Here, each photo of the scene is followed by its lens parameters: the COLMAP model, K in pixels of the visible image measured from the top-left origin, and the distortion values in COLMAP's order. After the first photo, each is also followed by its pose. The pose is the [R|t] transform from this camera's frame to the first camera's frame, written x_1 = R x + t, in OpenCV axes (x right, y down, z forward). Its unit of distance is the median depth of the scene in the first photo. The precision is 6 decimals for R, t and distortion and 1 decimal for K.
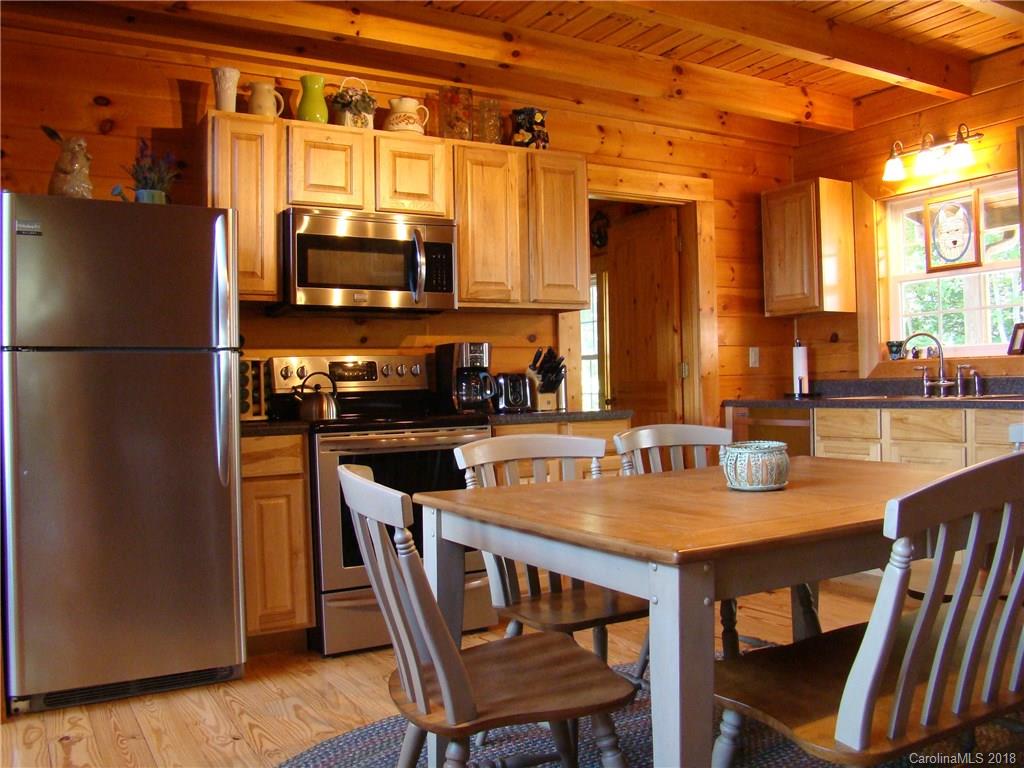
lens RADIAL K [[918.6, 0, 512.0], [0, 918.6, 384.0], [0, 0, 1]] dist [-0.139641, 0.102758]
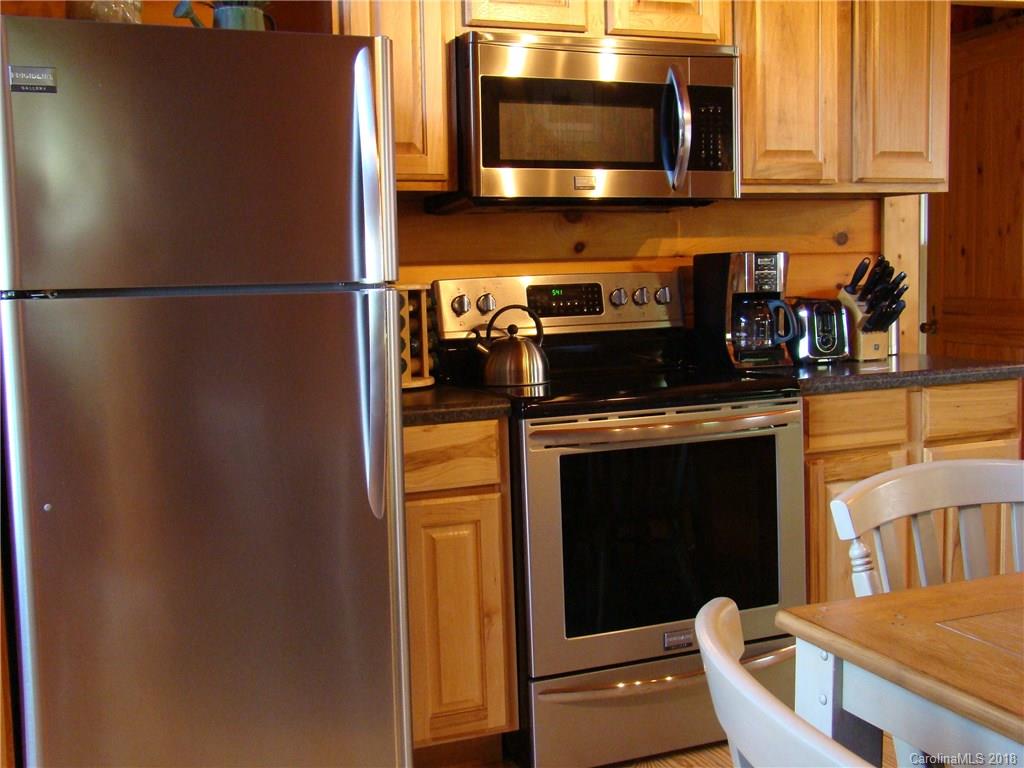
lens RADIAL K [[1191.7, 0, 512.0], [0, 1191.7, 384.0], [0, 0, 1]] dist [-0.051784, 0.005373]
pose [[0.987941, 0.011601, -0.154396, -0.088552], [0.003888, 0.995016, 0.099644, -0.039893], [0.154783, -0.099043, 0.982971, 0.205800]]
